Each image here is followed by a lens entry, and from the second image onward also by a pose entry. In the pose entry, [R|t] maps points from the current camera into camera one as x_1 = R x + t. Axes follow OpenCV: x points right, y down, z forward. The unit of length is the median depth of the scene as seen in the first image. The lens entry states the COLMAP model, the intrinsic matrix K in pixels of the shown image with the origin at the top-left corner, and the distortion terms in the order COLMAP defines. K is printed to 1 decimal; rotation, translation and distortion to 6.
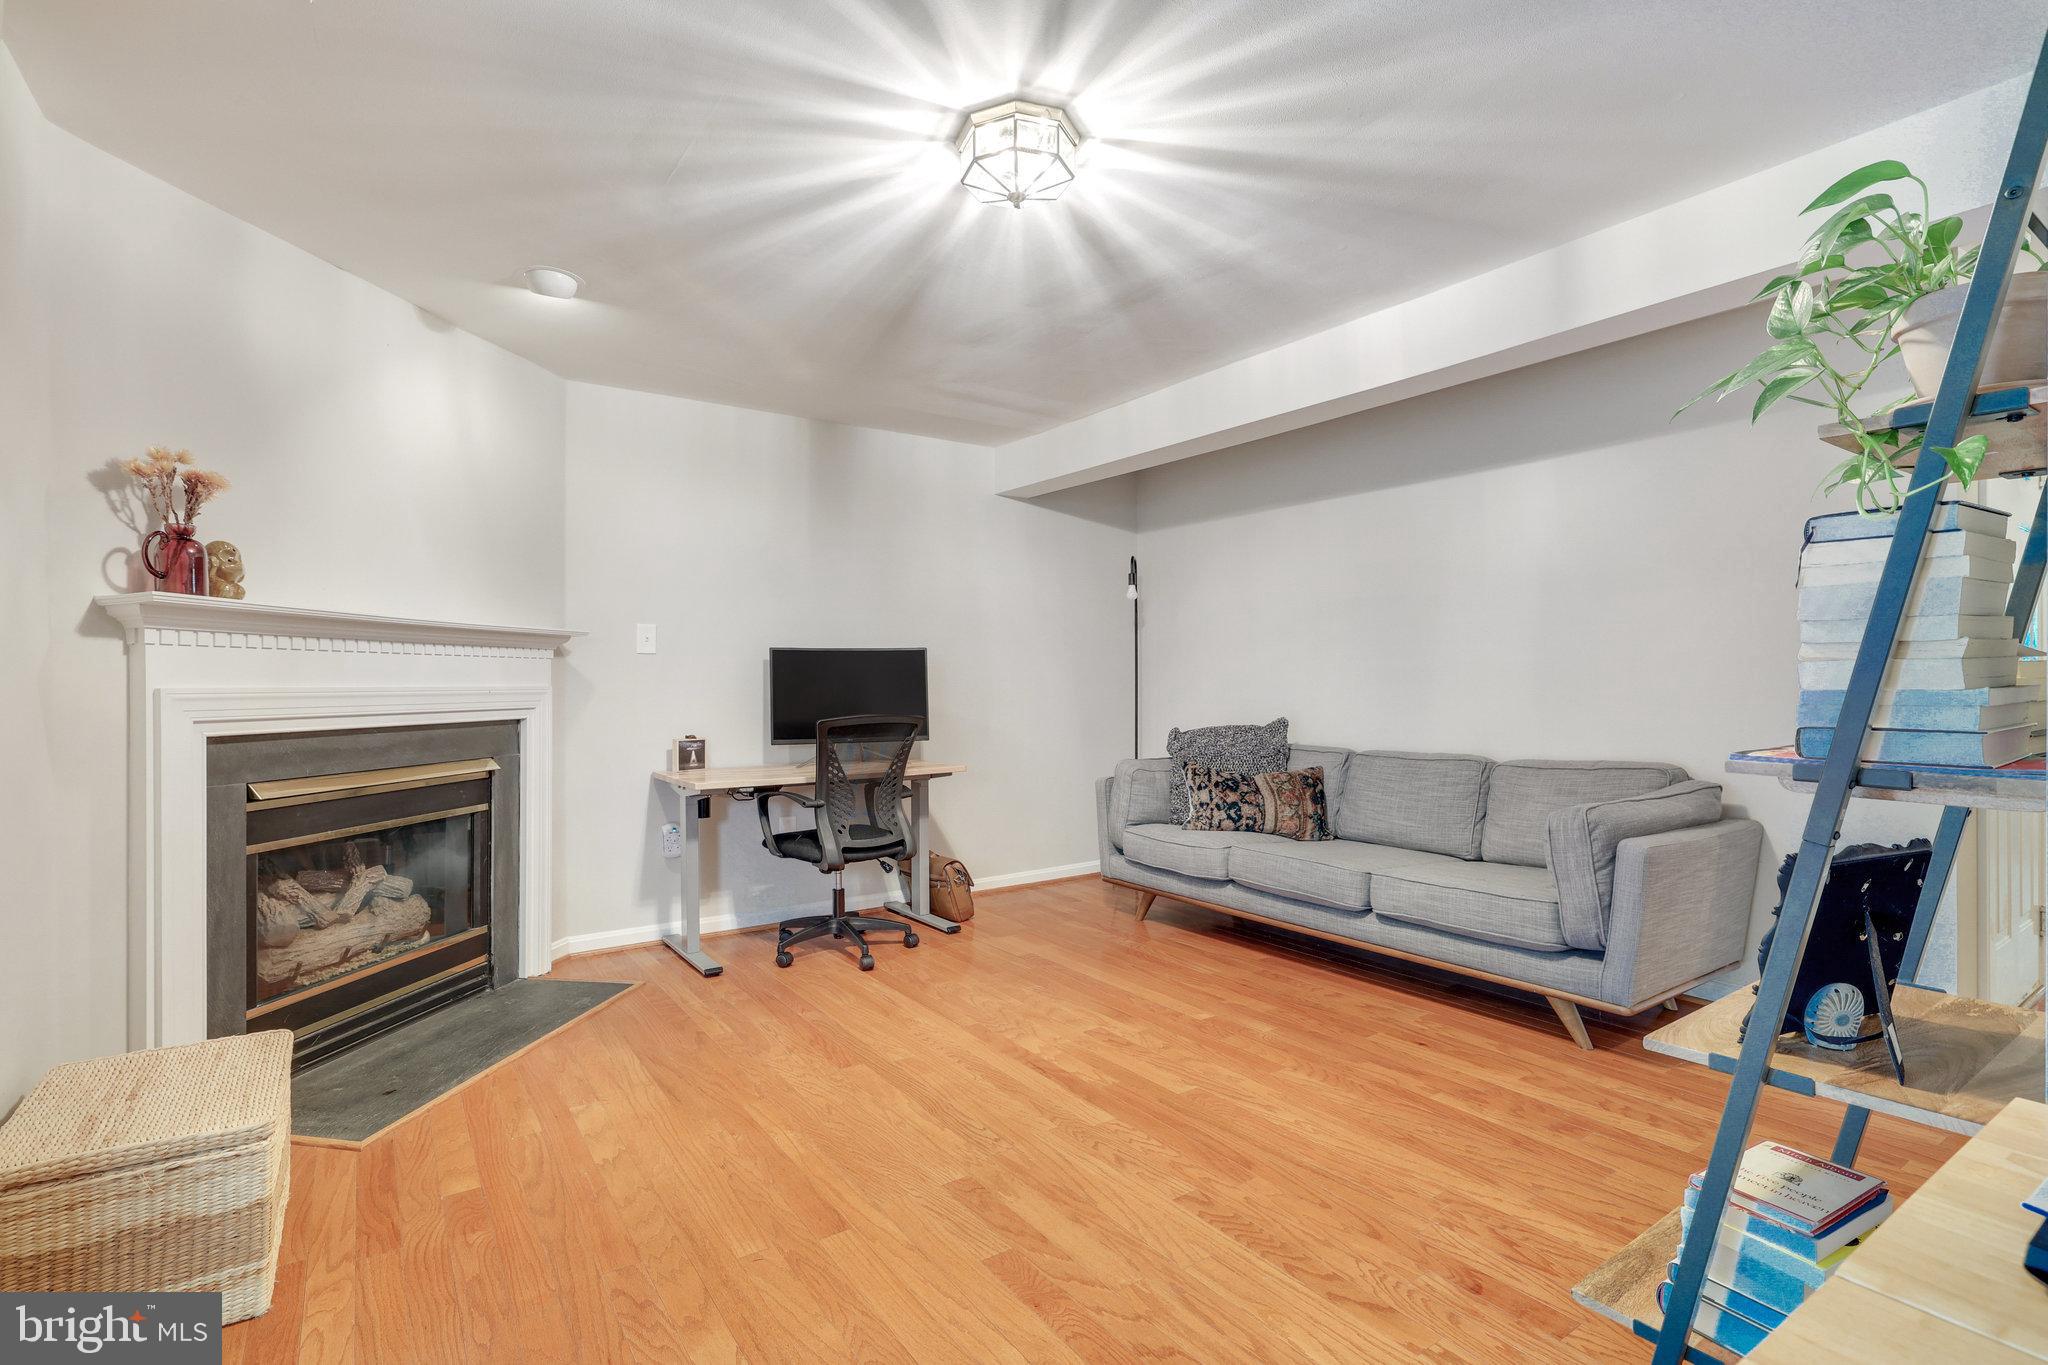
lens RADIAL K [[901.1, 0, 1028.2], [0, 901.1, 680.4], [0, 0, 1]] dist [0.004542, -0.000577]
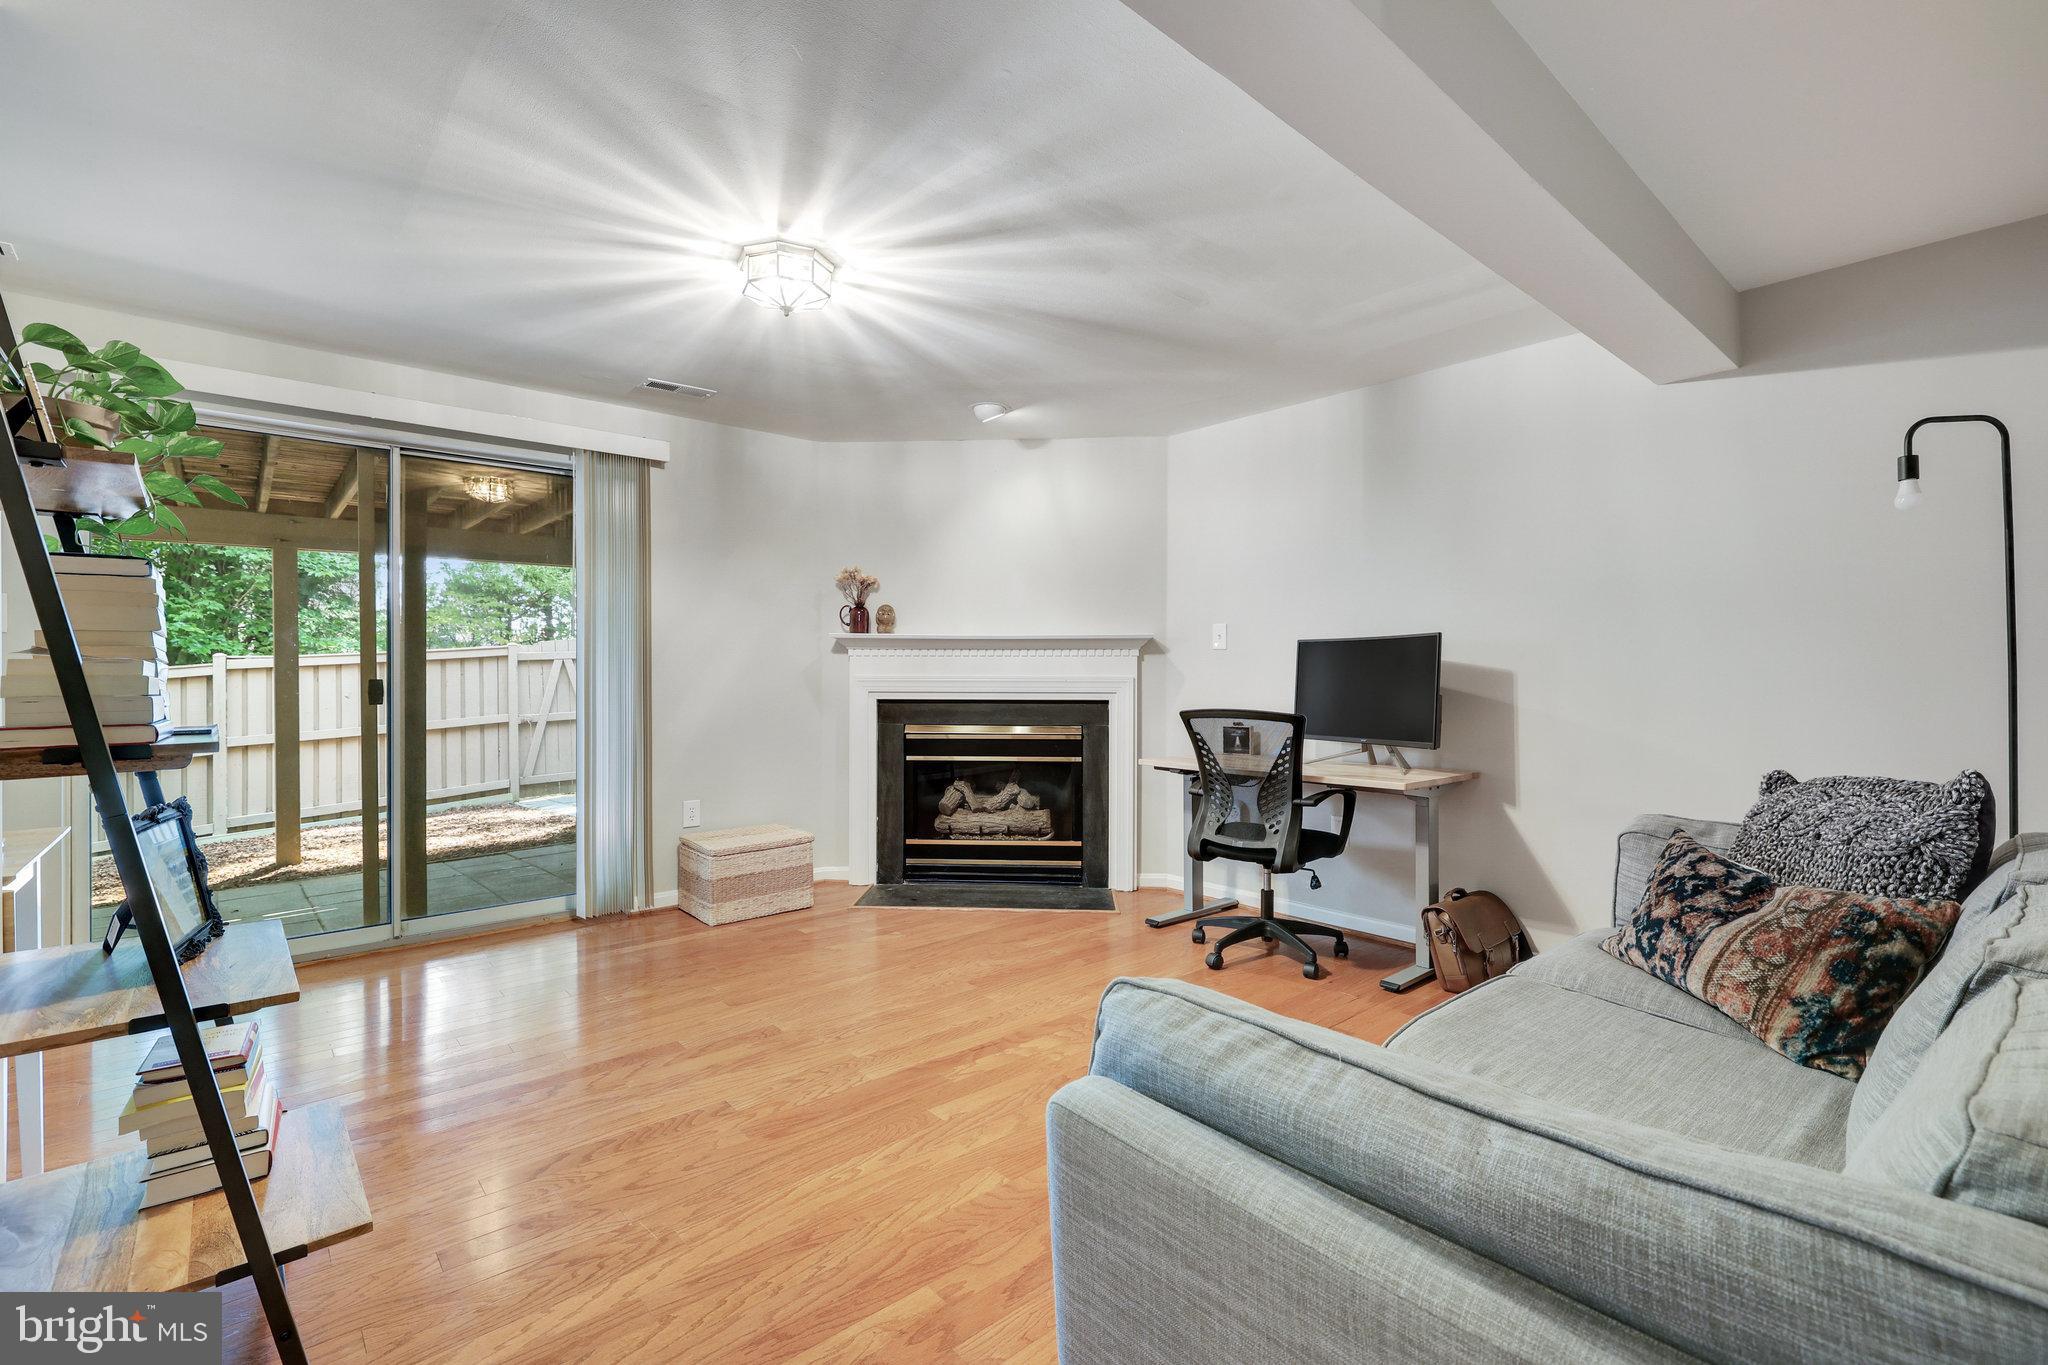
lens RADIAL K [[901.1, 0, 1028.8], [0, 901.1, 672.8], [0, 0, 1]] dist [0.004542, -0.000577]
pose [[0.144141, 0.003354, -0.989551, 0.969106], [0.000635, 0.999994, 0.003482, -0.005236], [0.989557, -0.001130, 0.144138, 0.836676]]
